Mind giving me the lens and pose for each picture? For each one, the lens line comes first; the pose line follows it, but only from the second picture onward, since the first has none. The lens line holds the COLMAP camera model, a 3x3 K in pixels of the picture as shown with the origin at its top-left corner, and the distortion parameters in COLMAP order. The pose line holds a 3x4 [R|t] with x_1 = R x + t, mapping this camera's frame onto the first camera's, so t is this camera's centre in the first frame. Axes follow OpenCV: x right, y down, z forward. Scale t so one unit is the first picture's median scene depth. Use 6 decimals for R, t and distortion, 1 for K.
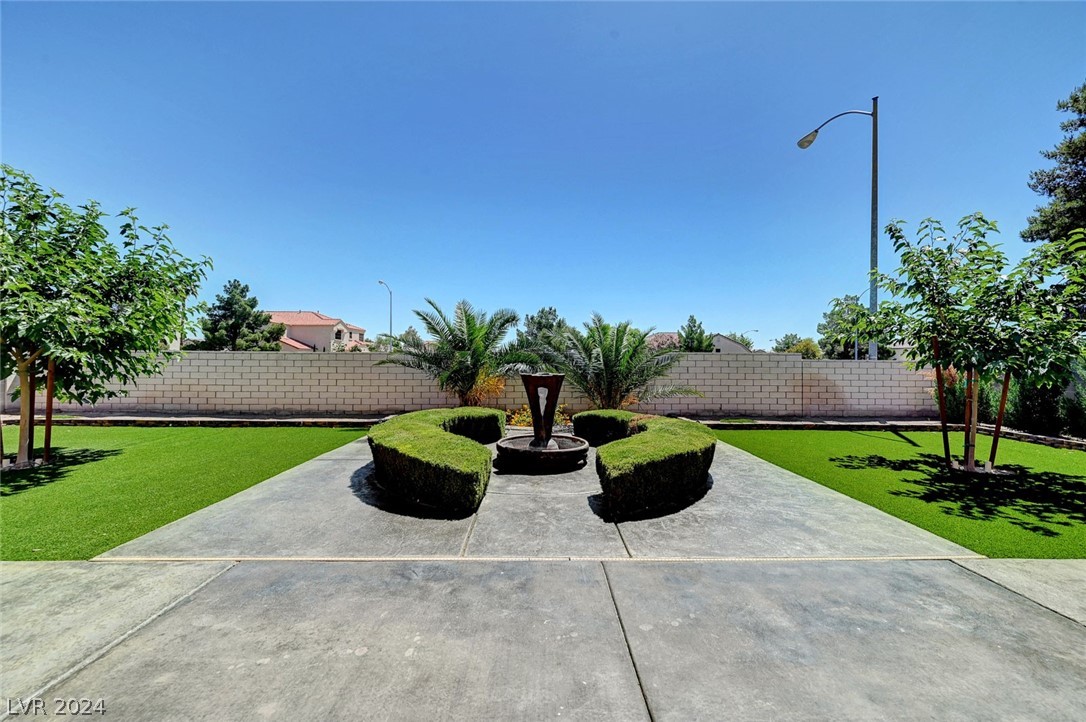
lens RADIAL K [[431.6, 0, 543.3], [0, 431.6, 361.3], [0, 0, 1]] dist [-0.009917, -0.000550]
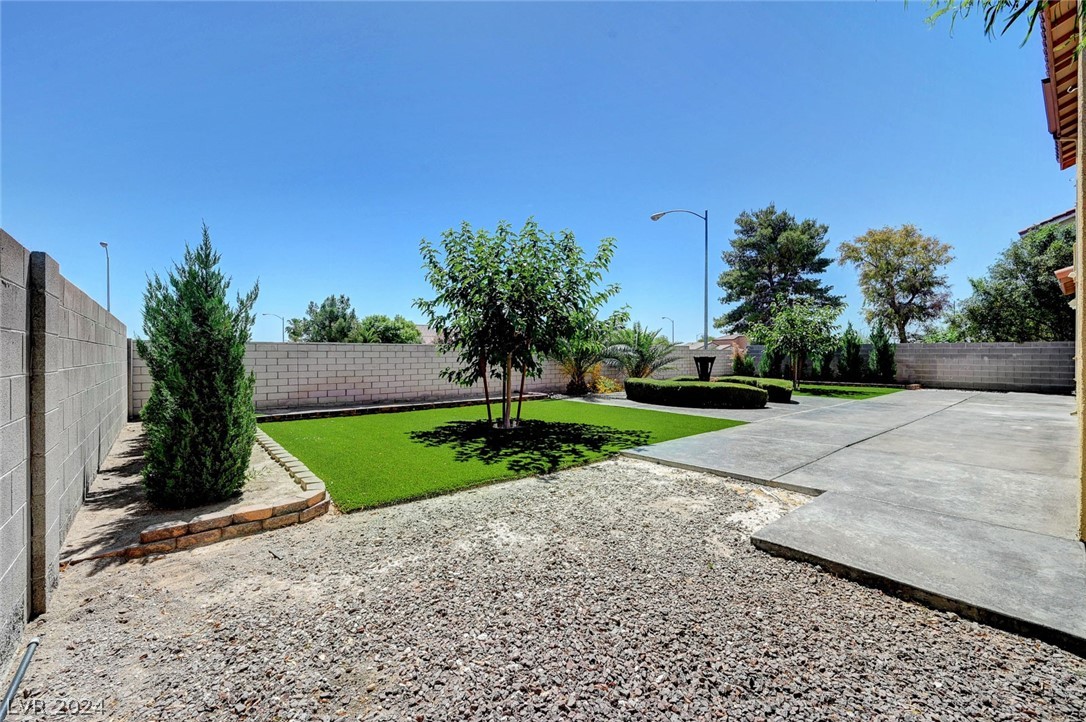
lens RADIAL K [[447.6, 0, 537.8], [0, 447.6, 356.9], [0, 0, 1]] dist [0.001550, 0.000021]
pose [[0.780357, -0.012895, 0.625201, -1.073798], [-0.001618, 0.999742, 0.022639, -0.015555], [-0.625332, -0.018678, 0.780135, -0.096478]]
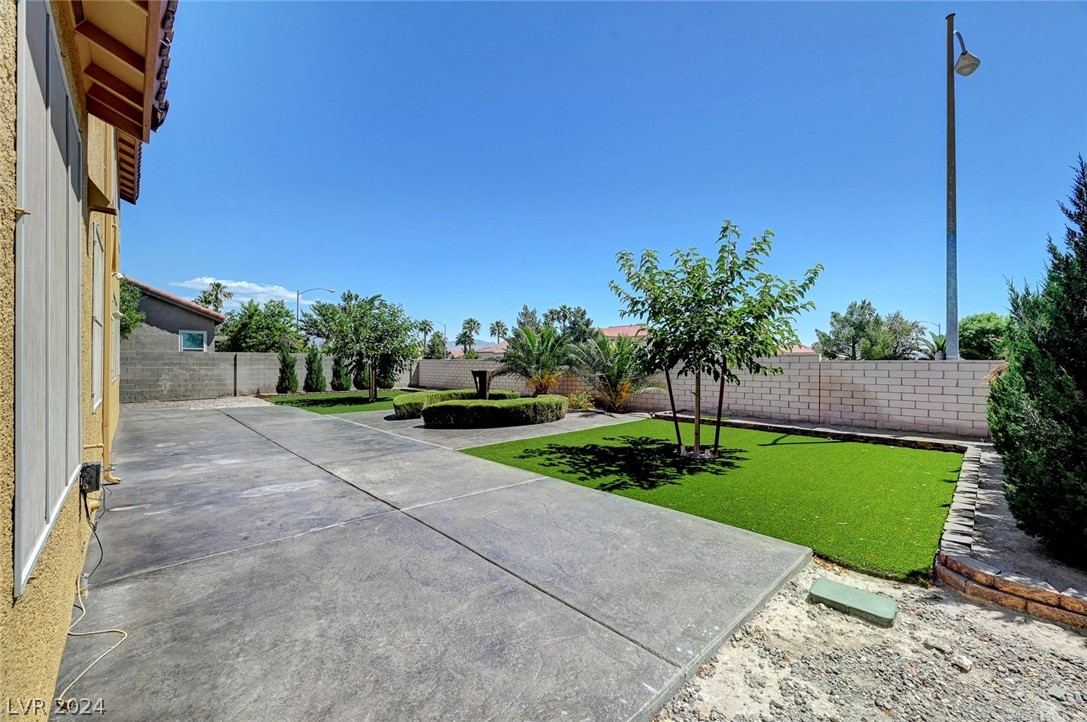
lens RADIAL K [[432.0, 0, 547.4], [0, 432.0, 364.8], [0, 0, 1]] dist [-0.009917, -0.000550]
pose [[0.676838, -0.003659, -0.736123, 0.883771], [0.000652, 0.999990, -0.004371, 0.008383], [0.736131, 0.002478, 0.676834, -0.042044]]
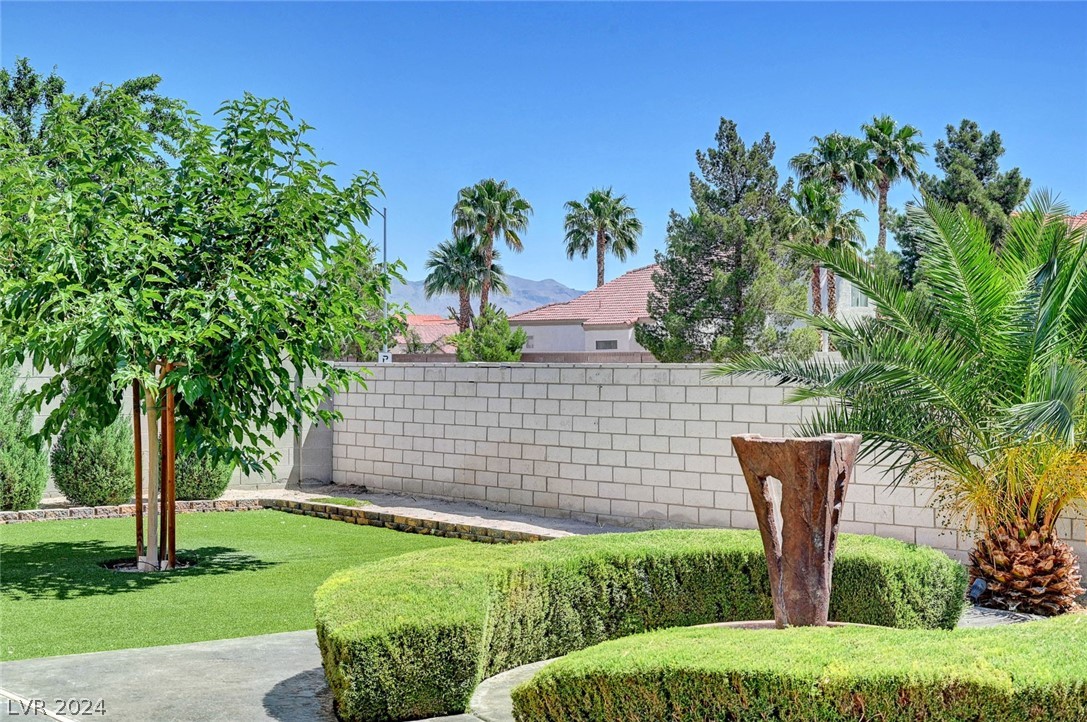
lens RADIAL K [[1743.6, 0, 541.9], [0, 1743.6, 362.1], [0, 0, 1]] dist [-0.048996, 0.000000]
pose [[0.576679, -0.009253, -0.816919, 0.546894], [0.003214, 0.999954, -0.009057, -0.009071], [0.816965, 0.002597, 0.576682, 0.033174]]
